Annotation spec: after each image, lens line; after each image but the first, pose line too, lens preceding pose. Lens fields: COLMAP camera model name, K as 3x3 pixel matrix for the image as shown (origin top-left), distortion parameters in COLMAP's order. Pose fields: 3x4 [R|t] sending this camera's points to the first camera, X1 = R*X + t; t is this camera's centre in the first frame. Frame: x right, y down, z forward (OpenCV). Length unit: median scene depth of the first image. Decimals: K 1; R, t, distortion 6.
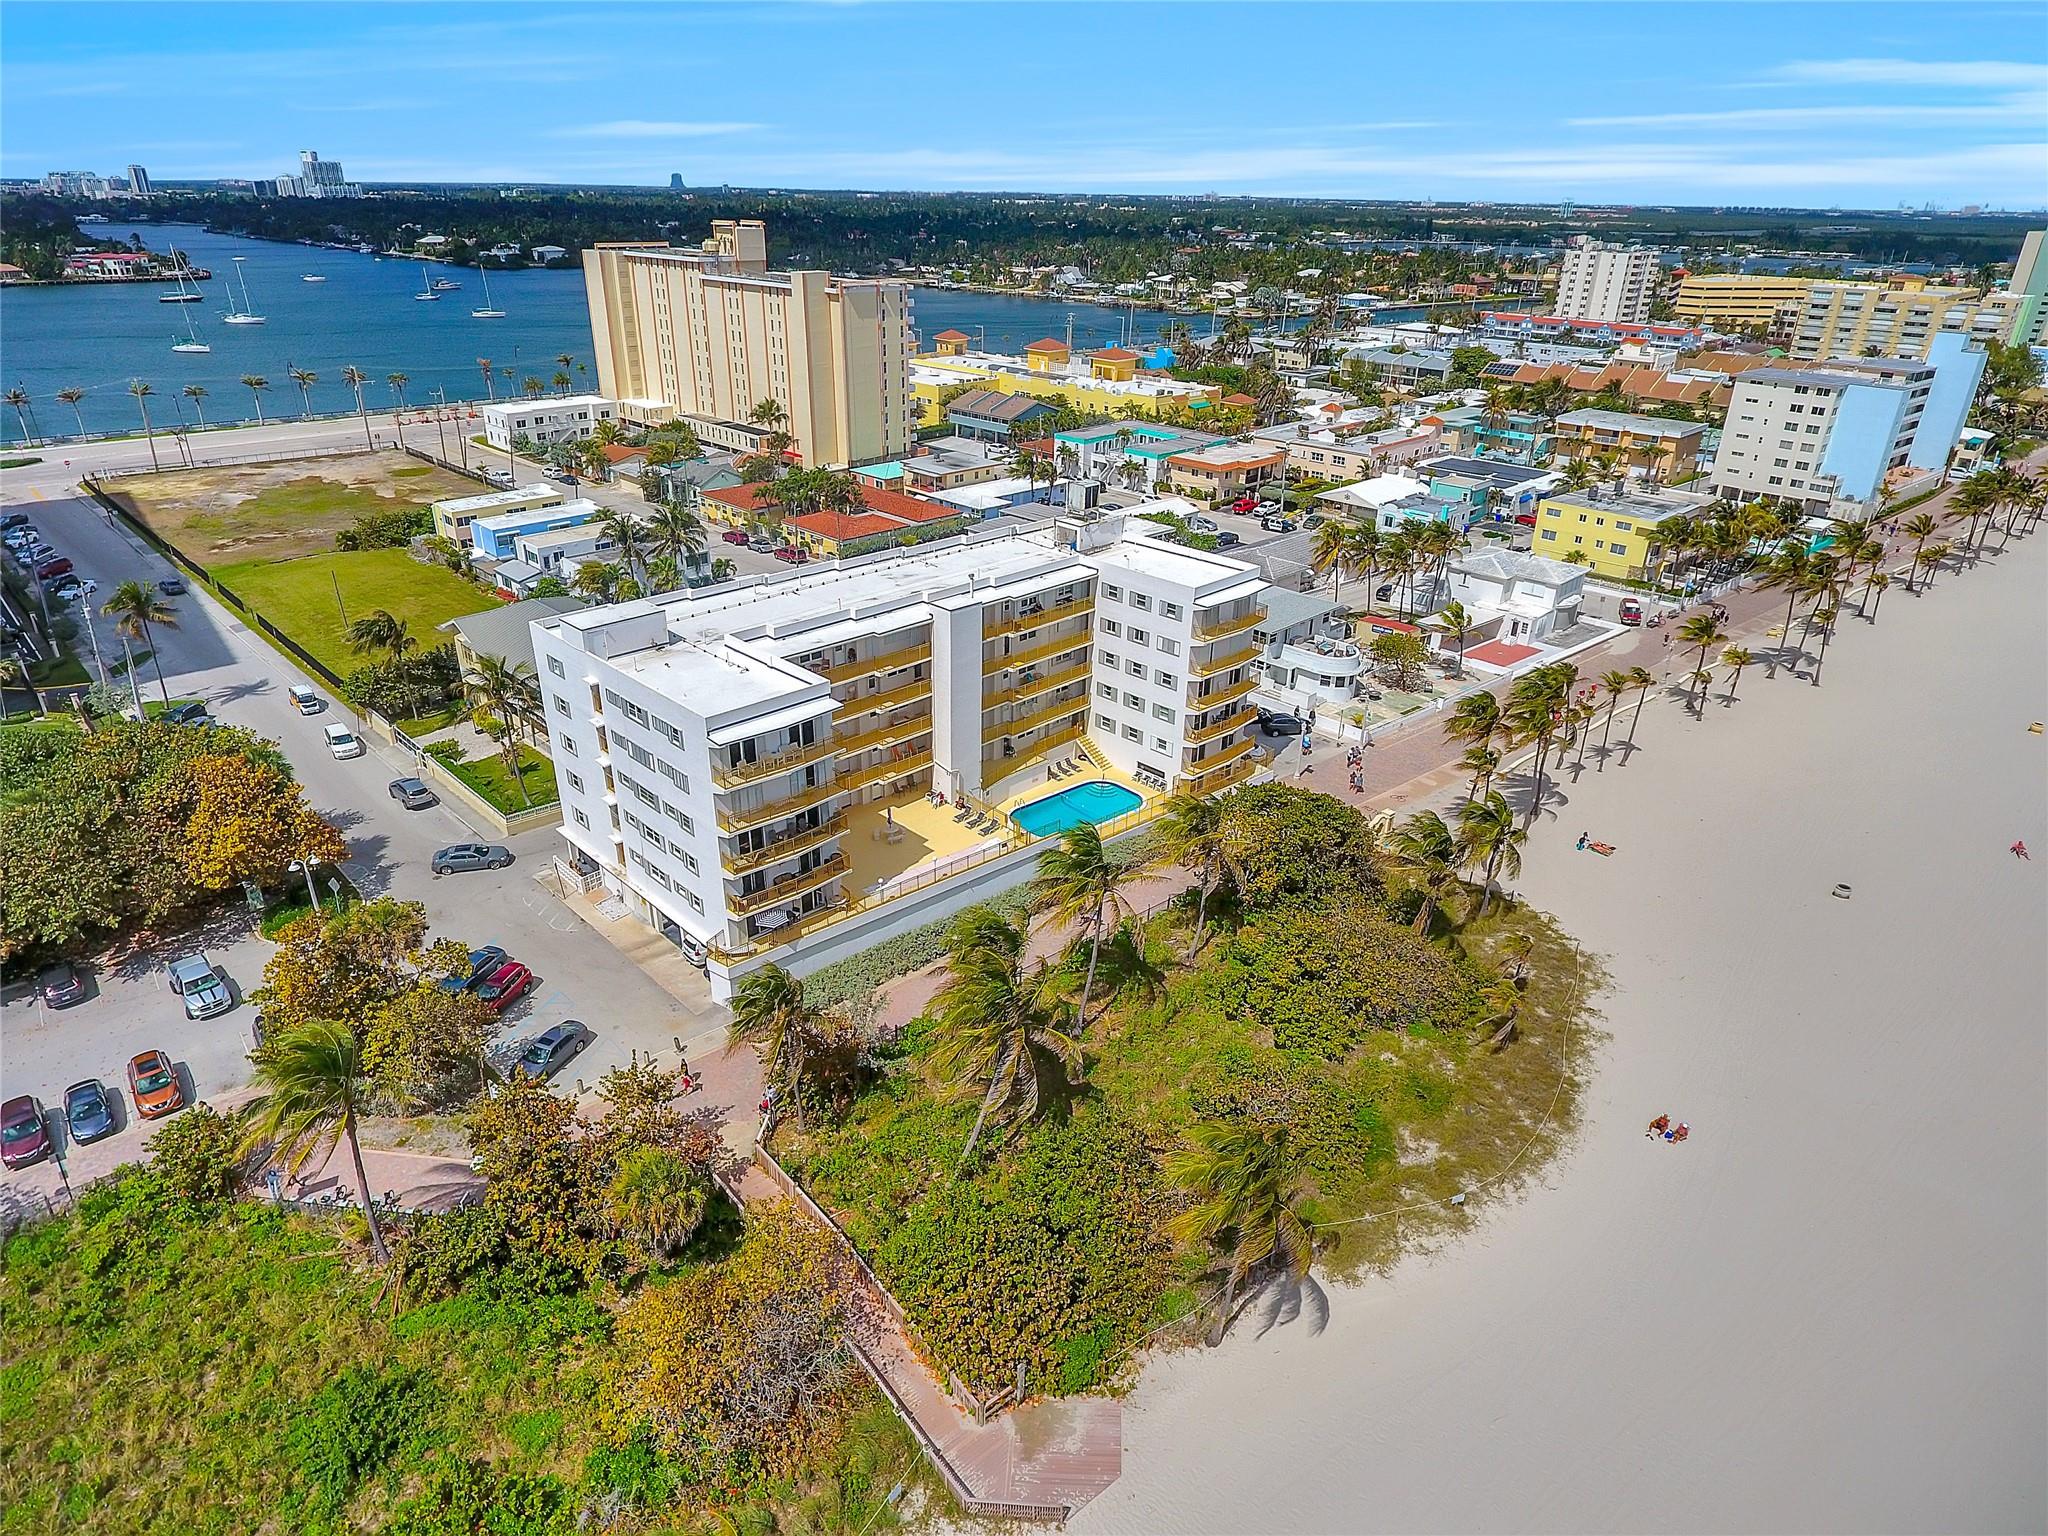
lens RADIAL K [[1191.9, 0, 1024.0], [0, 1191.9, 768.0], [0, 0, 1]] dist [-0.005008, -0.001413]
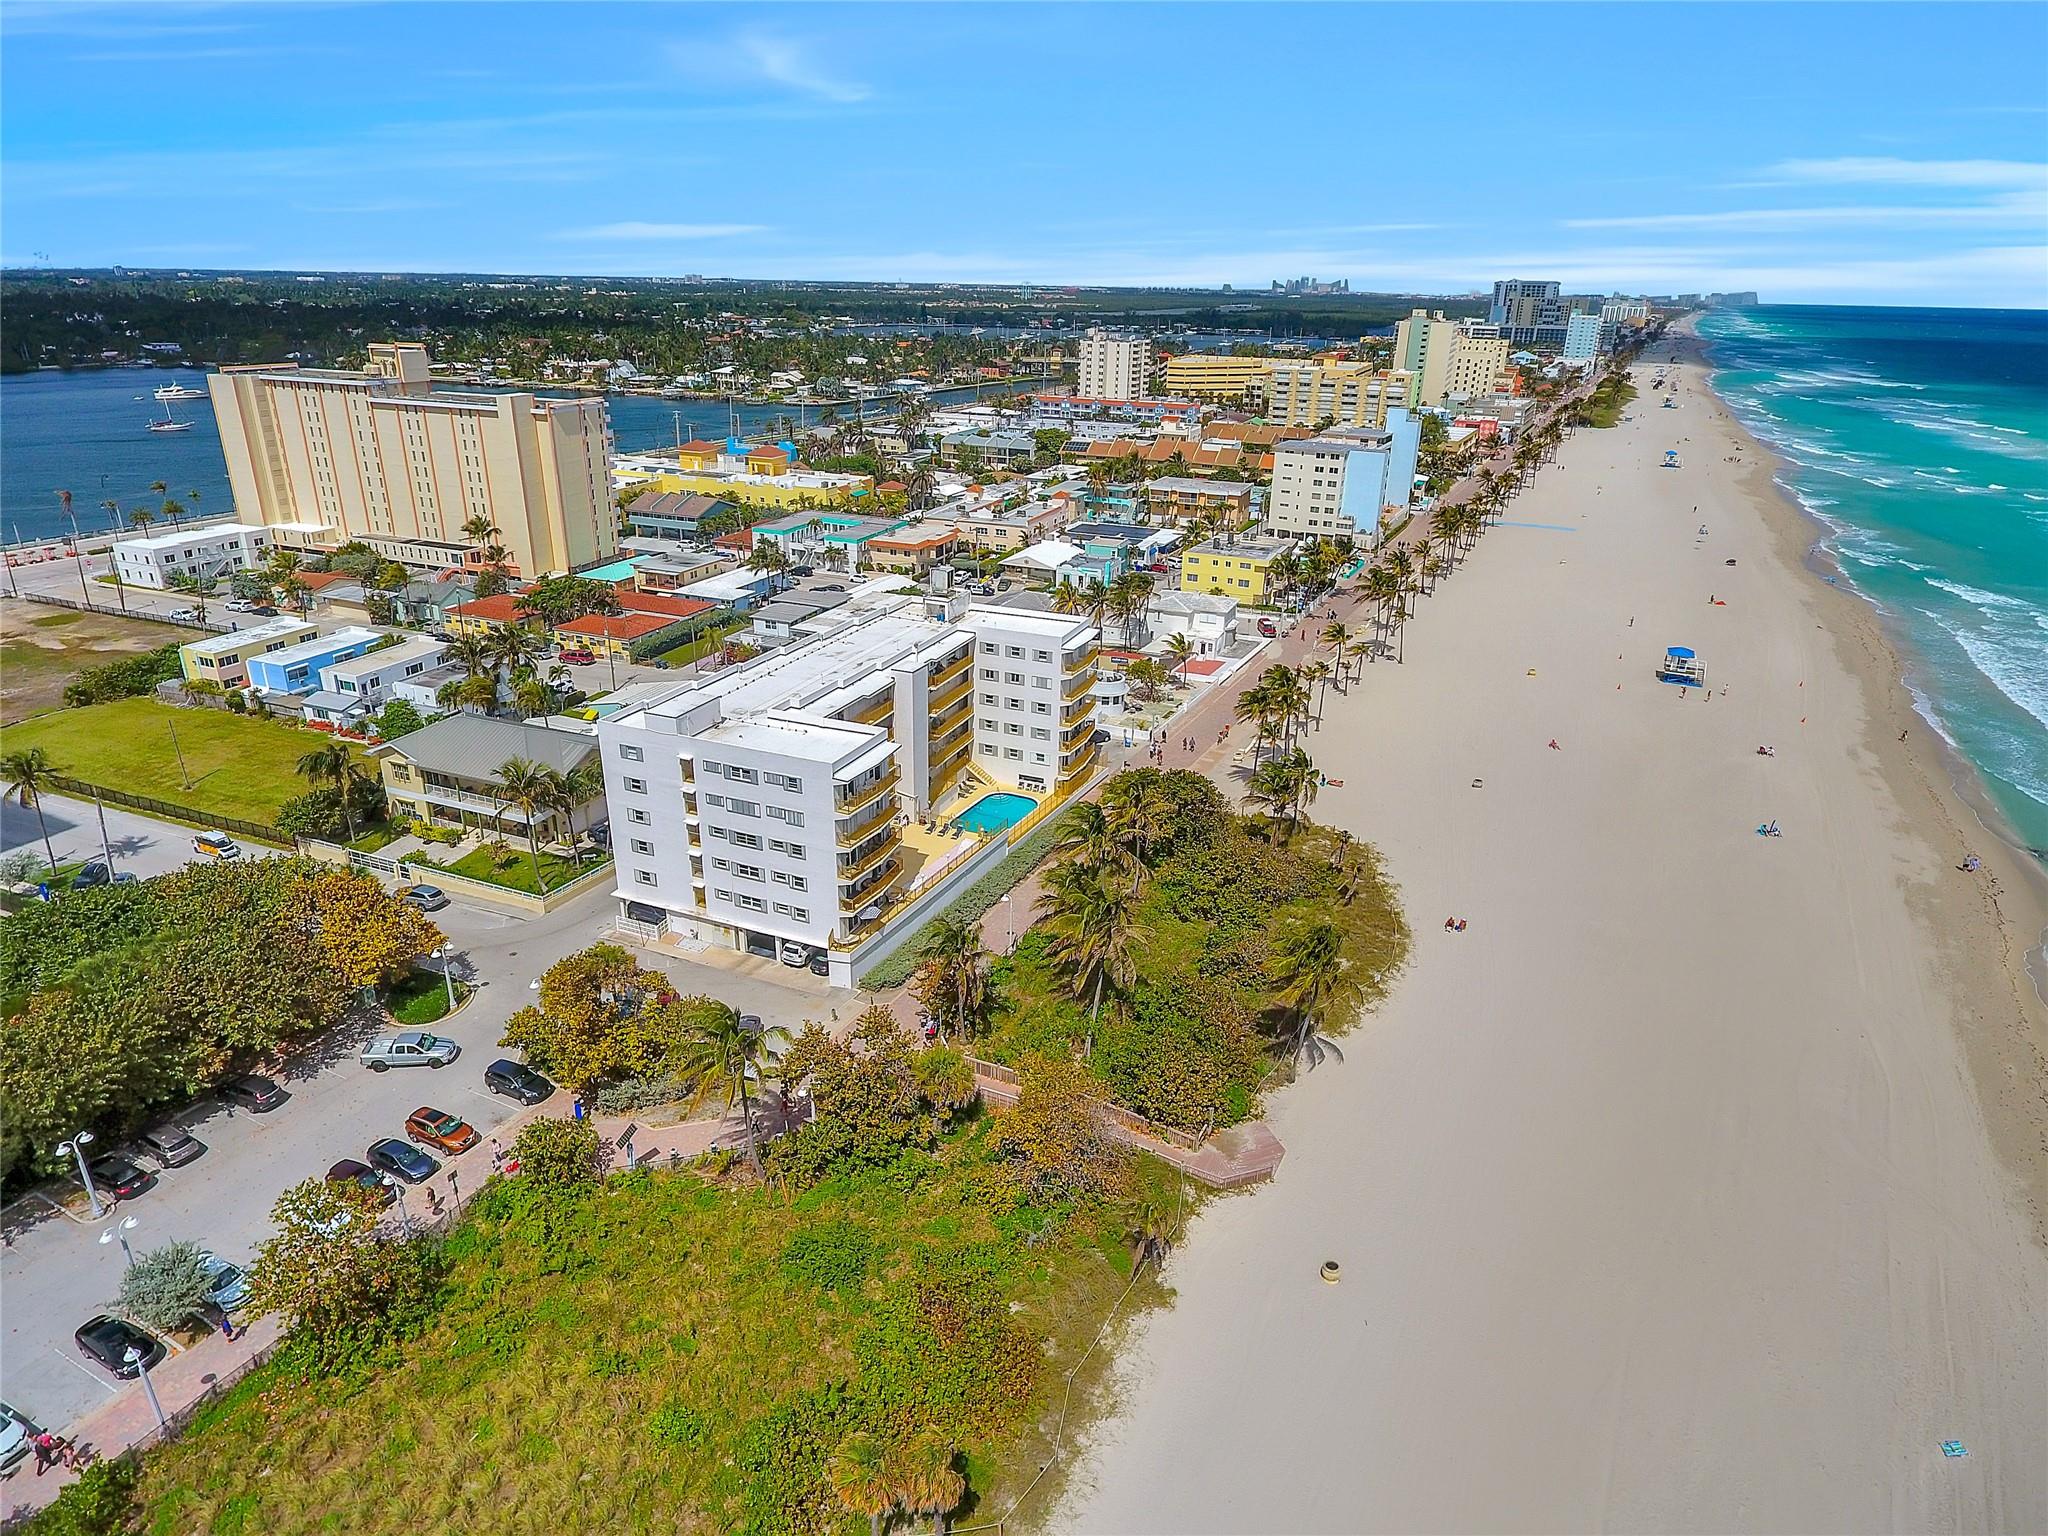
lens RADIAL K [[1191.9, 0, 1024.0], [0, 1191.9, 768.0], [0, 0, 1]] dist [-0.005008, -0.001413]
pose [[0.922609, -0.144818, 0.357519, -0.187833], [0.165006, 0.985938, -0.026446, 0.011867], [-0.348662, 0.083393, 0.933531, -0.114936]]
